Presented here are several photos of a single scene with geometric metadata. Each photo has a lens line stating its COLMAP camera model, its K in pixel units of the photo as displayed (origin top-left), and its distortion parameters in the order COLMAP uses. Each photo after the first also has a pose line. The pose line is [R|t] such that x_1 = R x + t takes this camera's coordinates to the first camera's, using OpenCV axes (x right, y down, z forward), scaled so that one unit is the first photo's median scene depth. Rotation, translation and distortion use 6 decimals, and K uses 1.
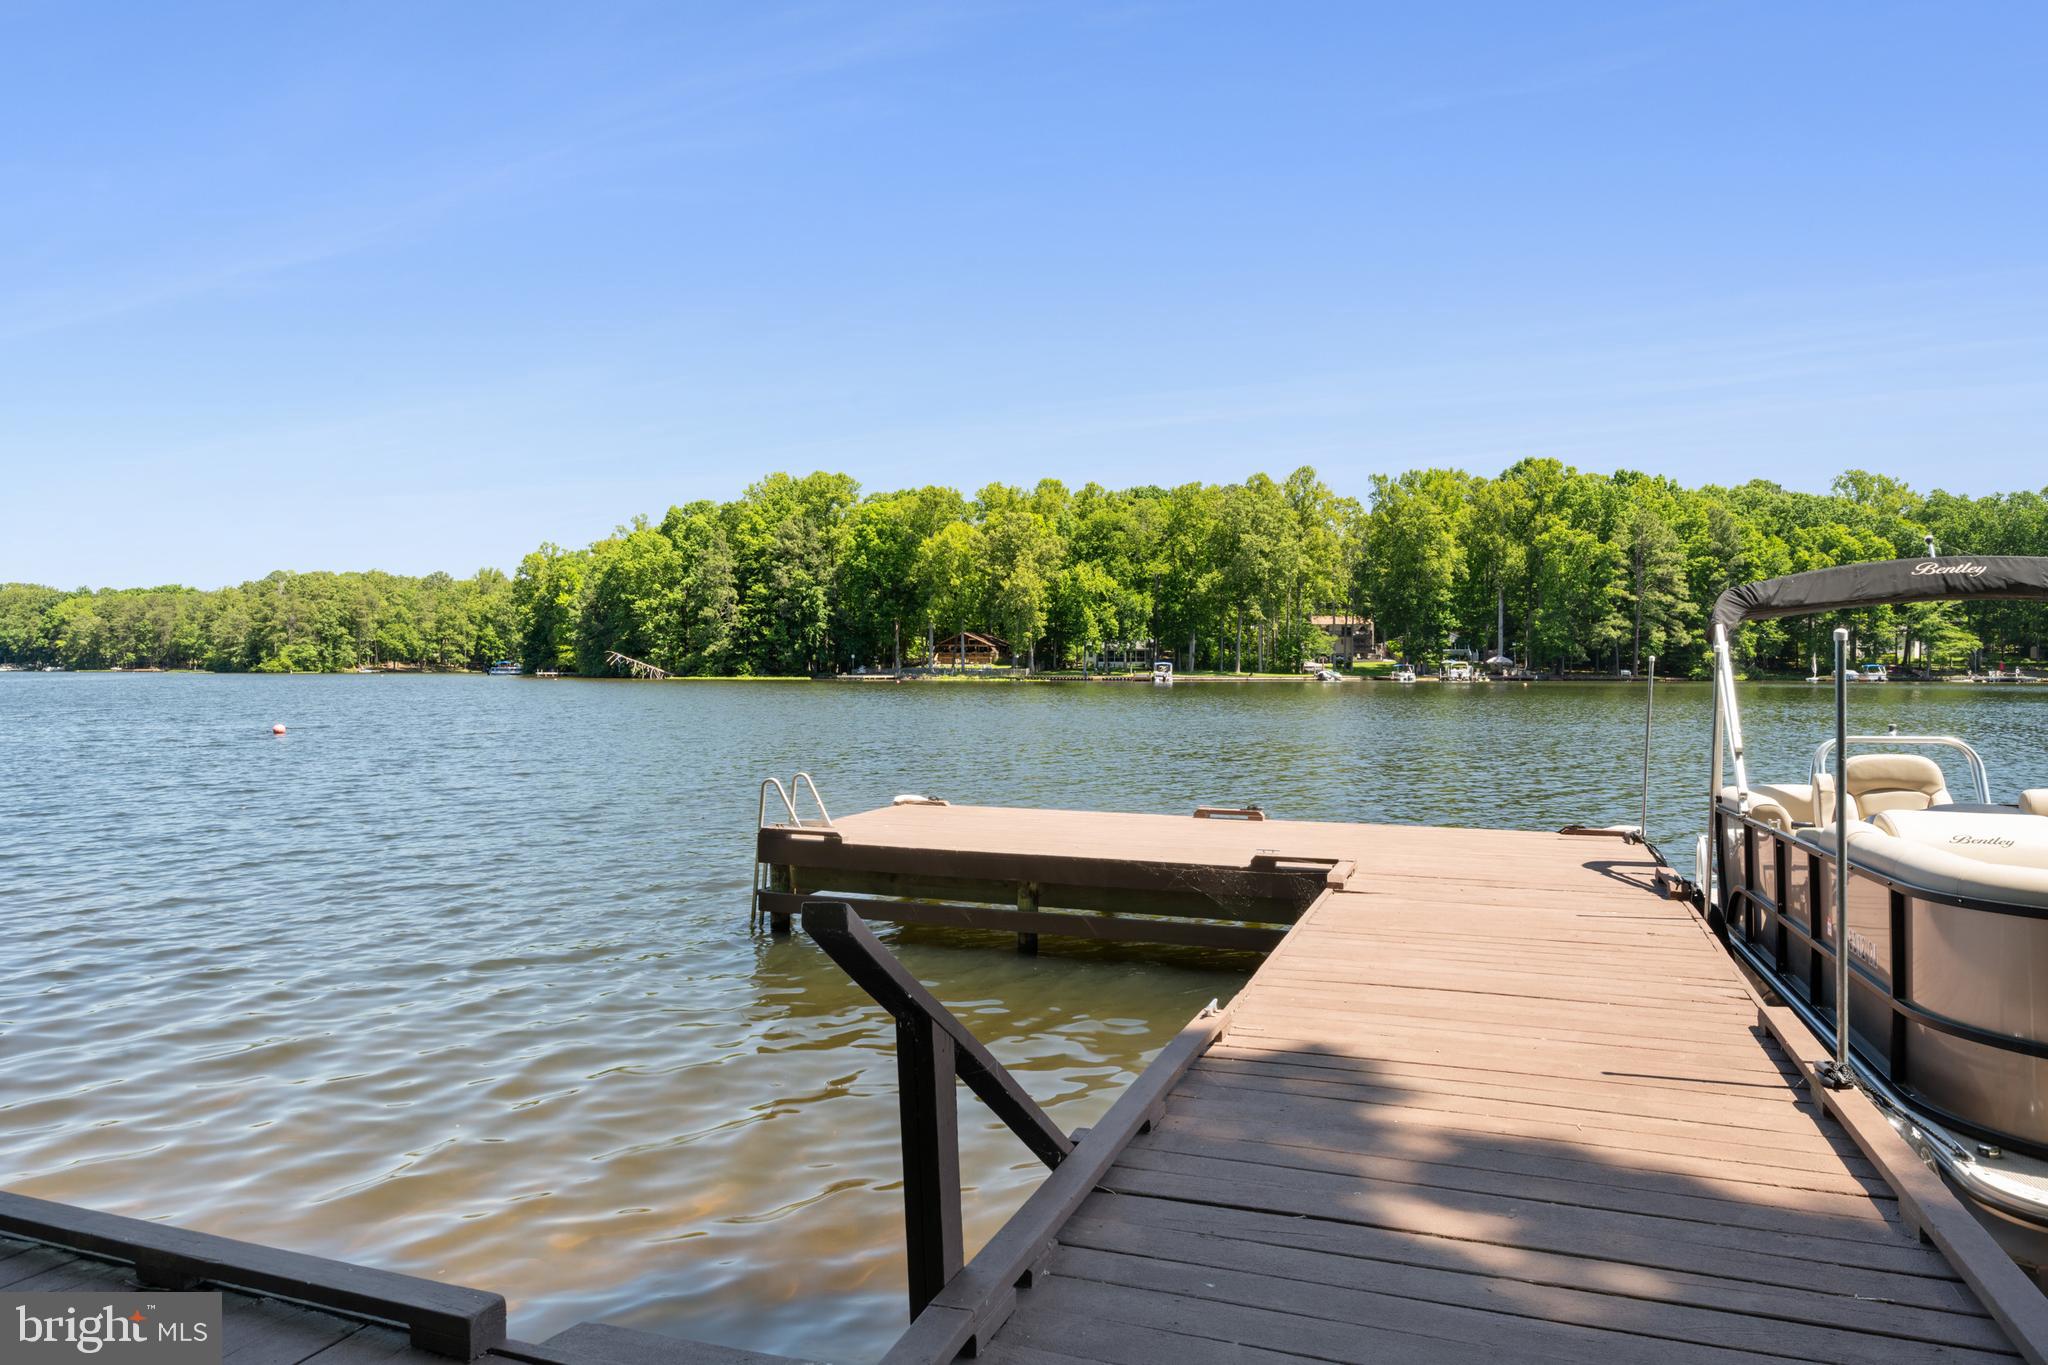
lens RADIAL K [[1242.4, 0, 1026.8], [0, 1242.4, 676.4], [0, 0, 1]] dist [-0.009108, 0.004634]
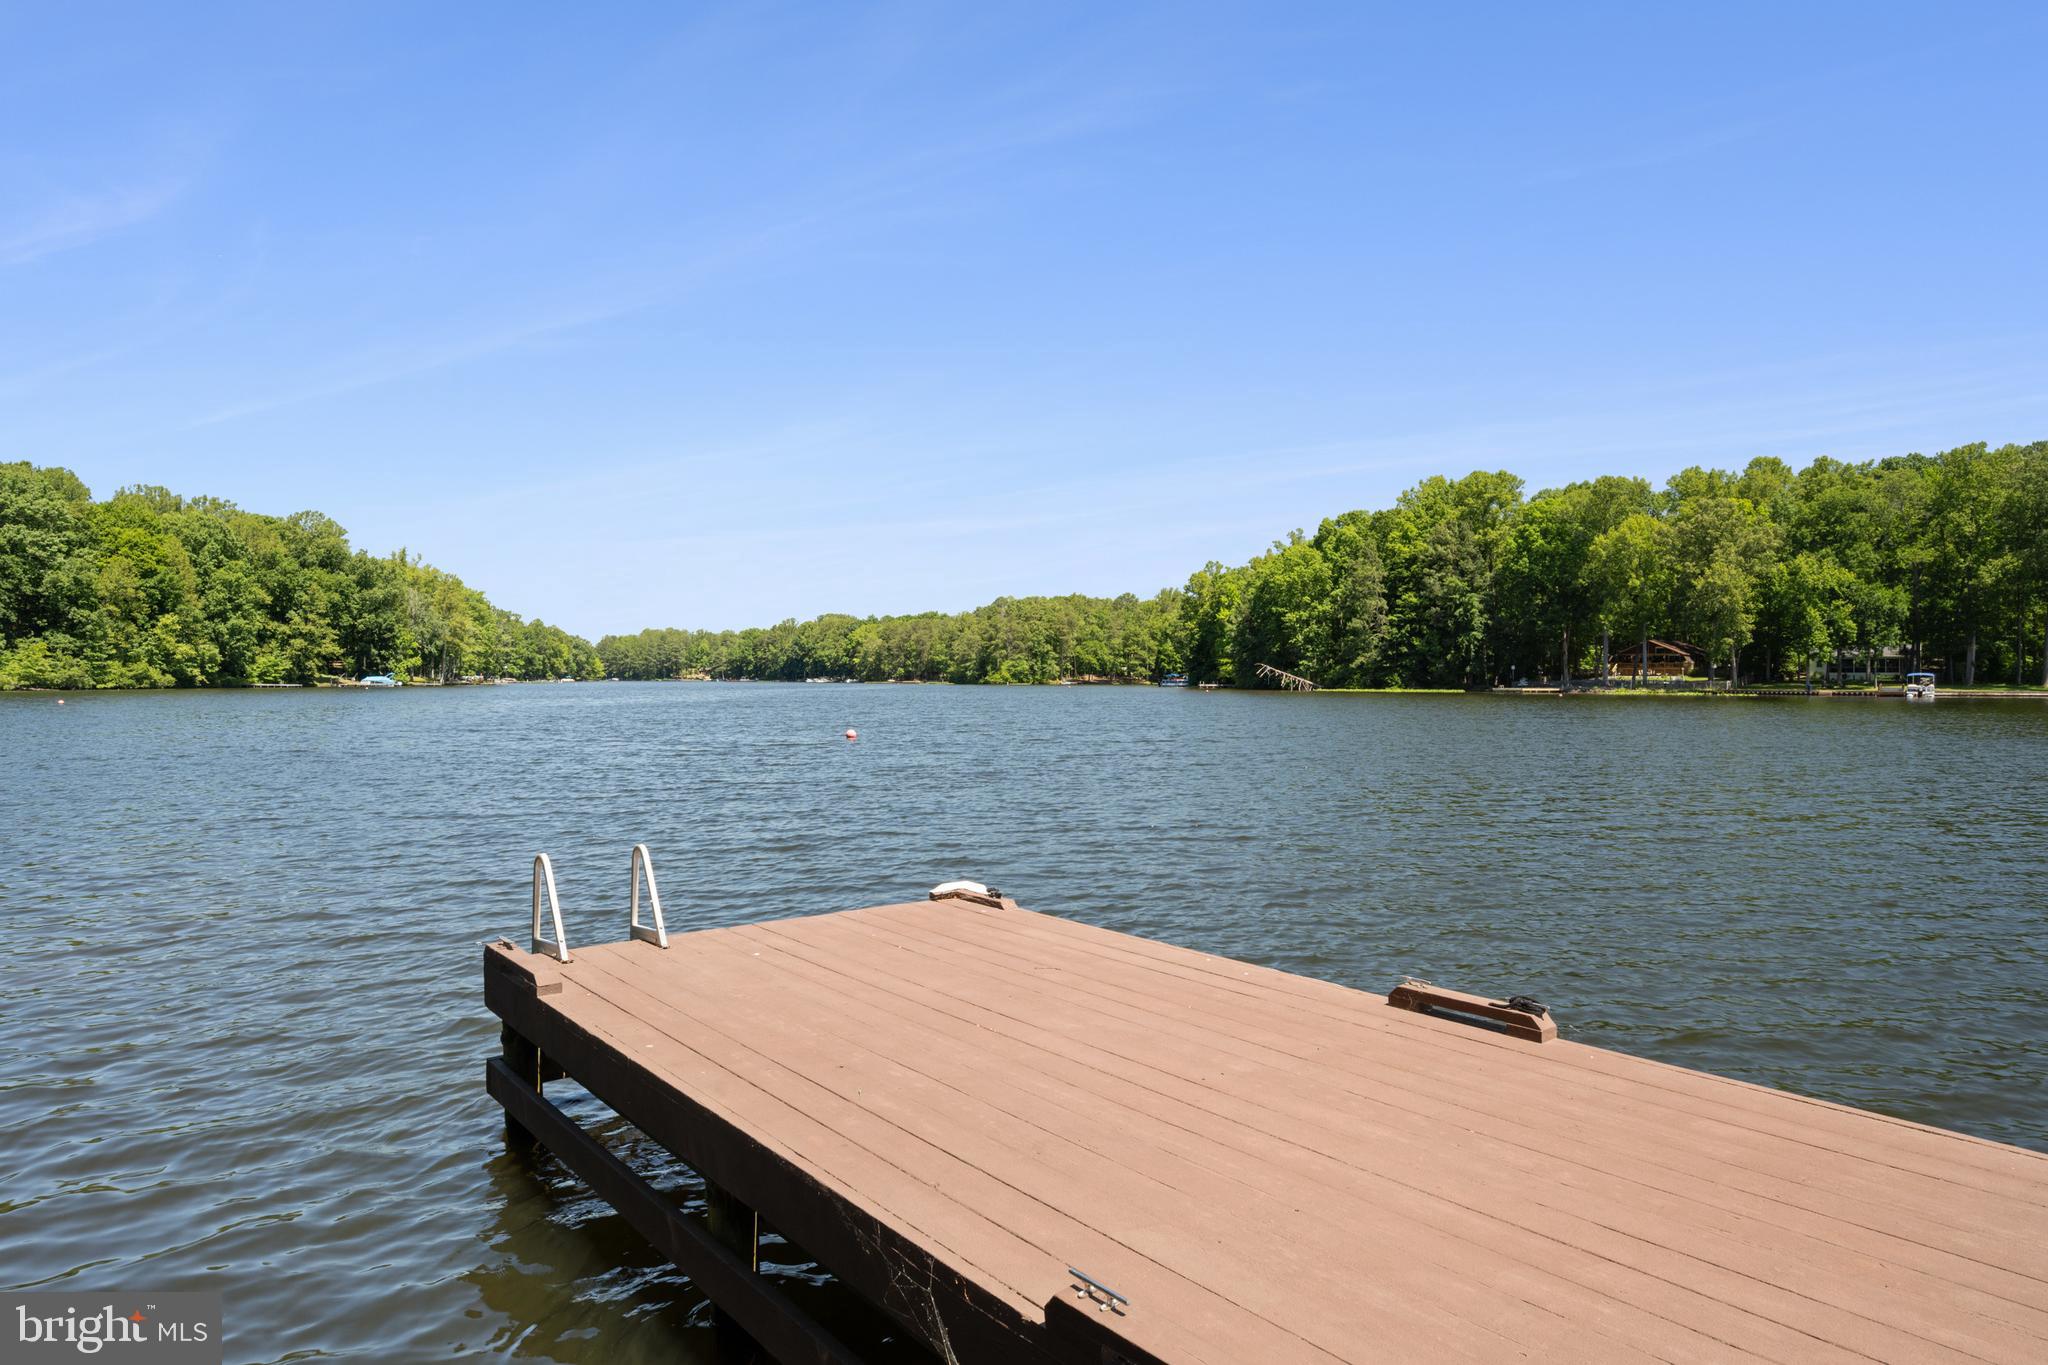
lens RADIAL K [[1223.8, 0, 1028.6], [0, 1223.8, 688.1], [0, 0, 1]] dist [0.000016, -0.003978]
pose [[0.860733, 0.003693, -0.509044, 0.013531], [-0.004040, 0.999992, 0.000422, 0.000234], [0.509041, 0.001693, 0.860740, 0.031757]]
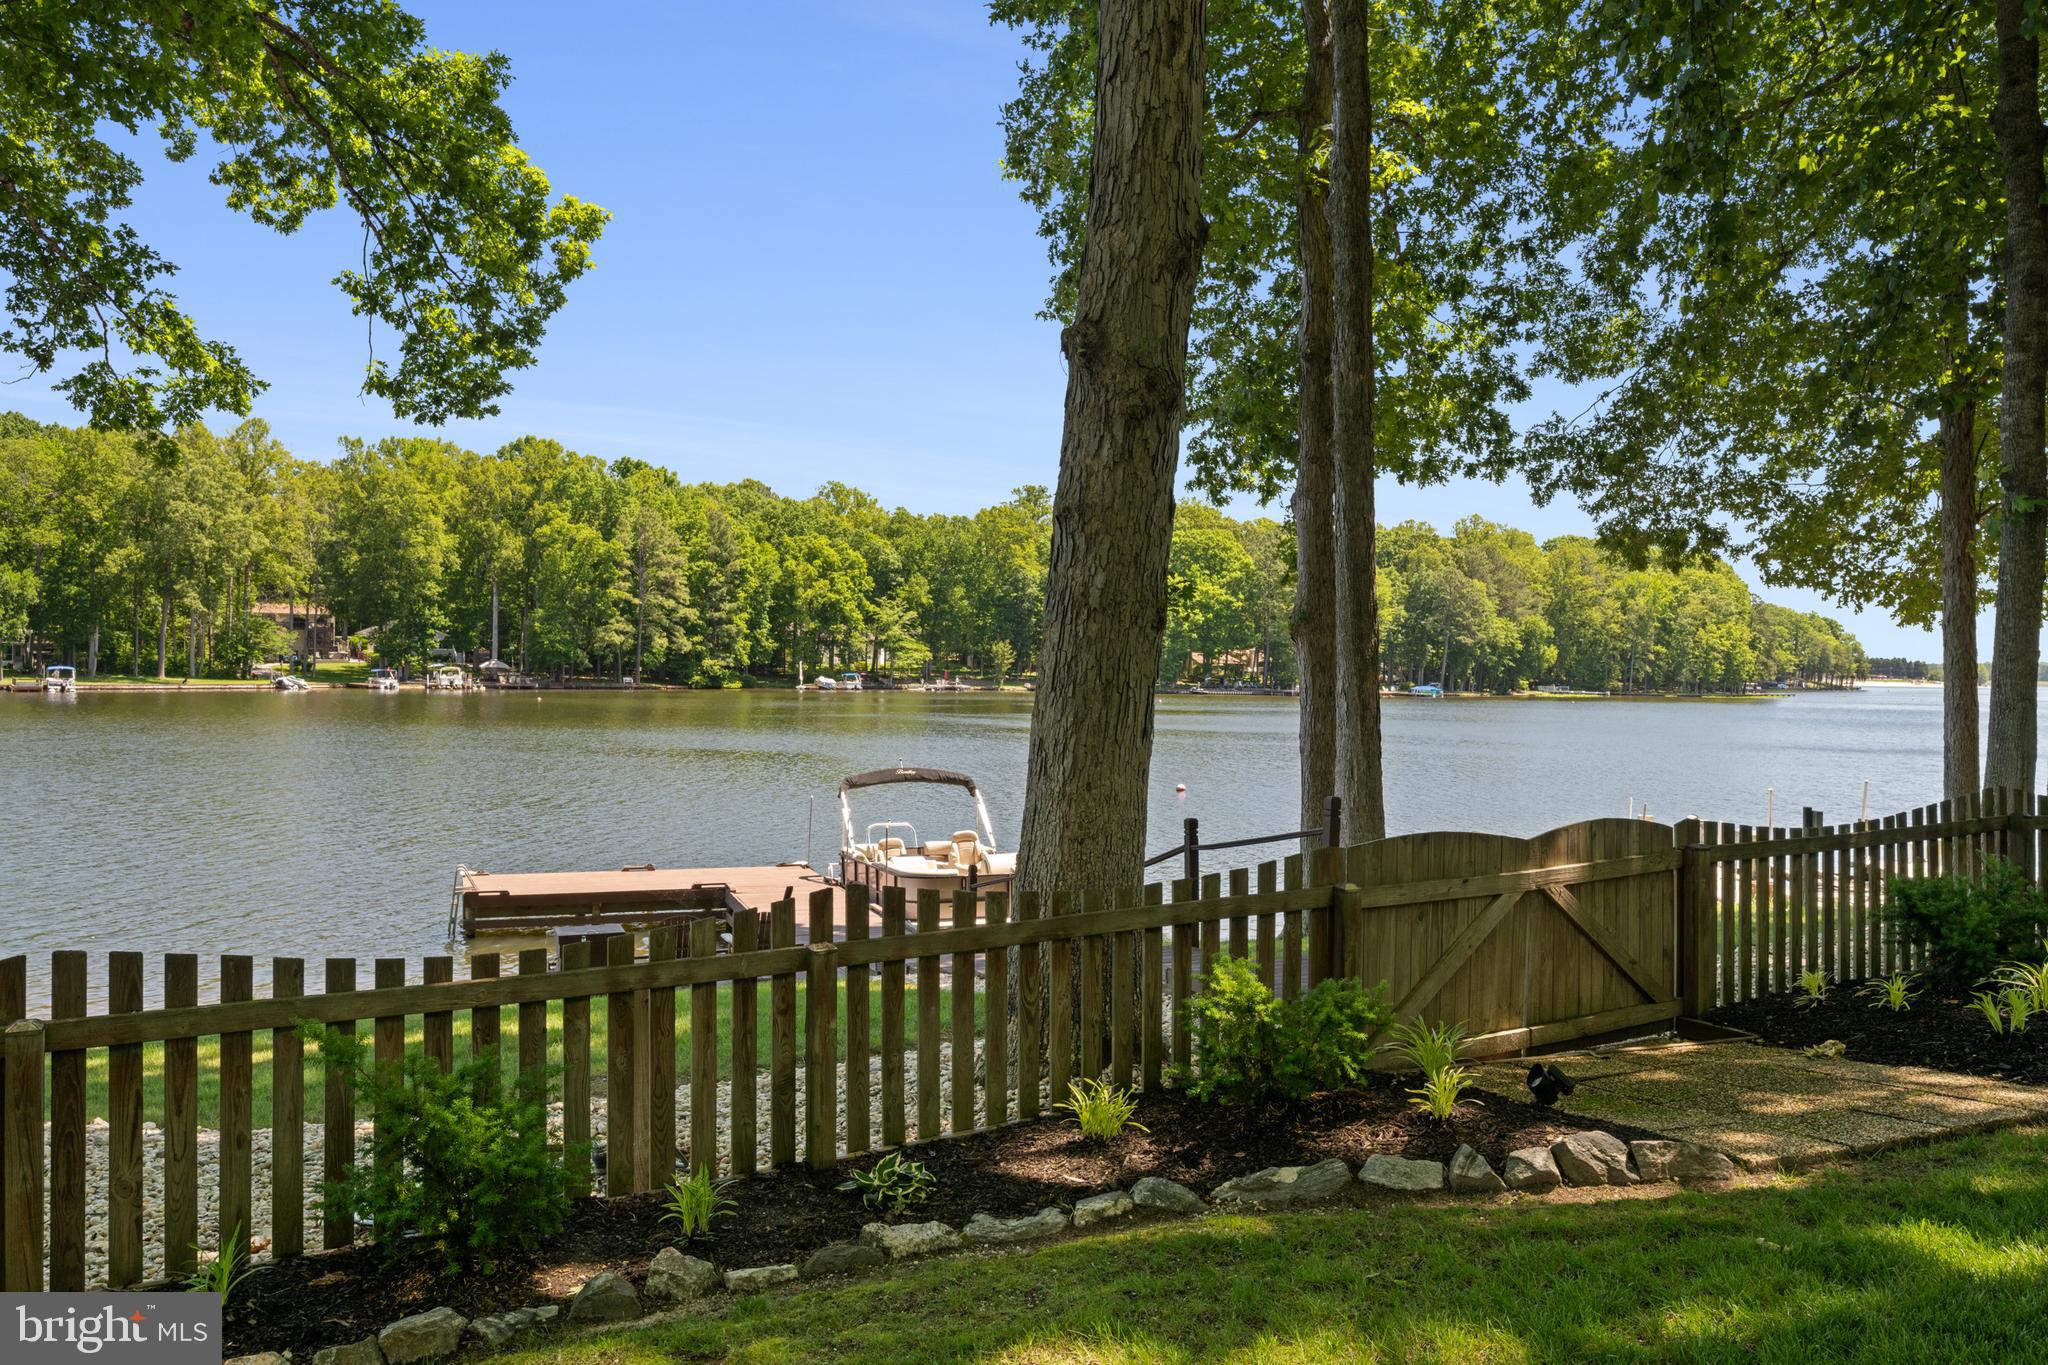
lens RADIAL K [[1541.3, 0, 1029.9], [0, 1541.3, 692.3], [0, 0, 1]] dist [-0.013244, 0.003903]
pose [[0.751929, -0.001577, 0.659242, -0.053121], [-0.009381, 0.999870, 0.013092, -0.011608], [-0.659177, -0.016028, 0.751817, -0.071414]]
